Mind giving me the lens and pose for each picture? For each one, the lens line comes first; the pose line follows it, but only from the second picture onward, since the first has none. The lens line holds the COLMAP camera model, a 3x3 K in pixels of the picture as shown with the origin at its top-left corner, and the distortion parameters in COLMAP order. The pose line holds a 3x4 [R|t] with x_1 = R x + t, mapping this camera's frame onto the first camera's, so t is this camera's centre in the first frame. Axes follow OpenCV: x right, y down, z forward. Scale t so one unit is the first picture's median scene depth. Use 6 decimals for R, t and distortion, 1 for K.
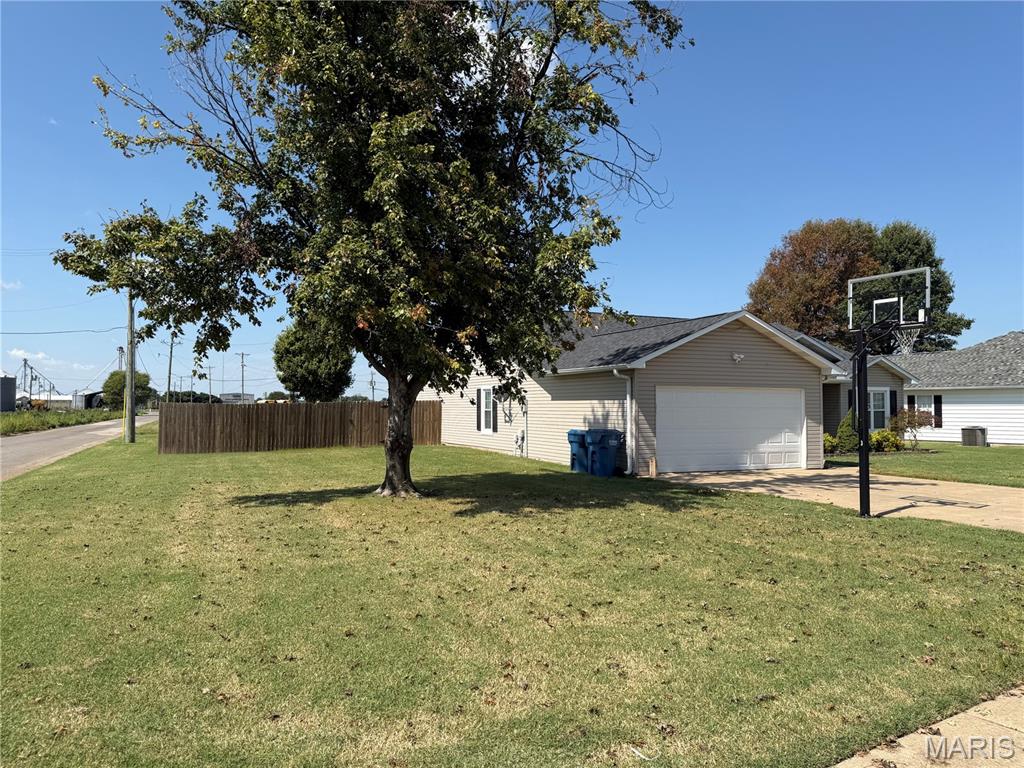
lens RADIAL K [[730.0, 0, 512.0], [0, 730.0, 384.0], [0, 0, 1]] dist [0.055255, -0.000174]
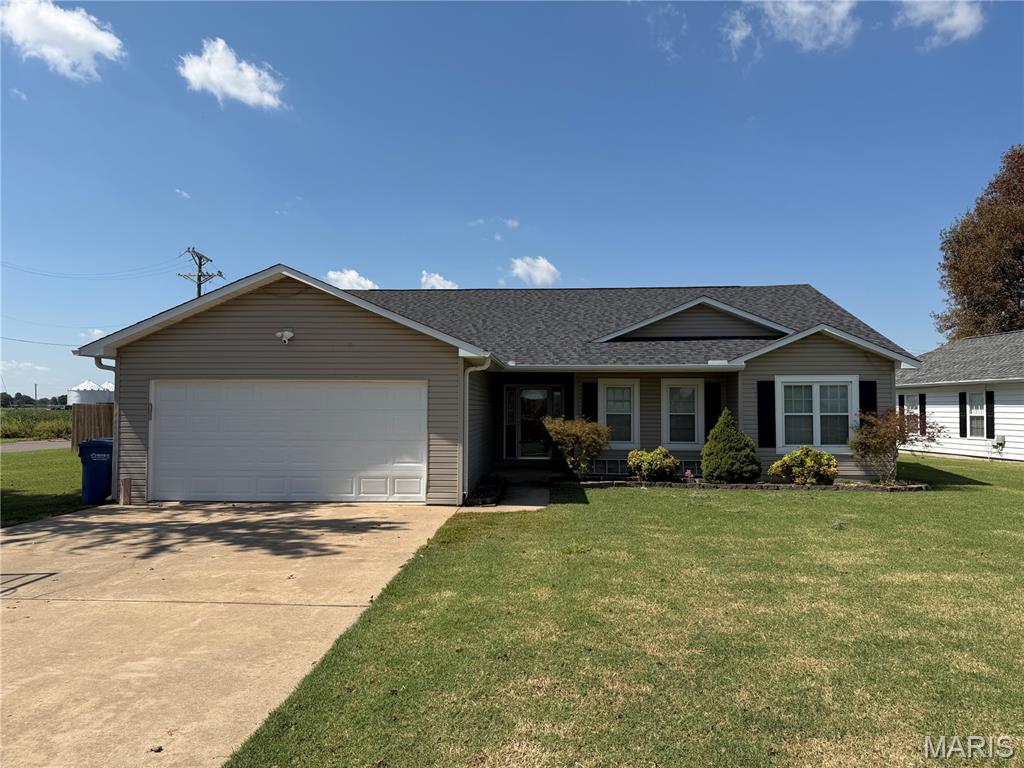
lens RADIAL K [[730.0, 0, 512.0], [0, 730.0, 384.0], [0, 0, 1]] dist [0.055255, -0.000174]
pose [[0.877962, -0.014335, -0.478517, 0.558120], [0.014063, 0.999892, -0.004151, 0.009632], [0.478525, -0.003084, 0.878069, 0.341527]]
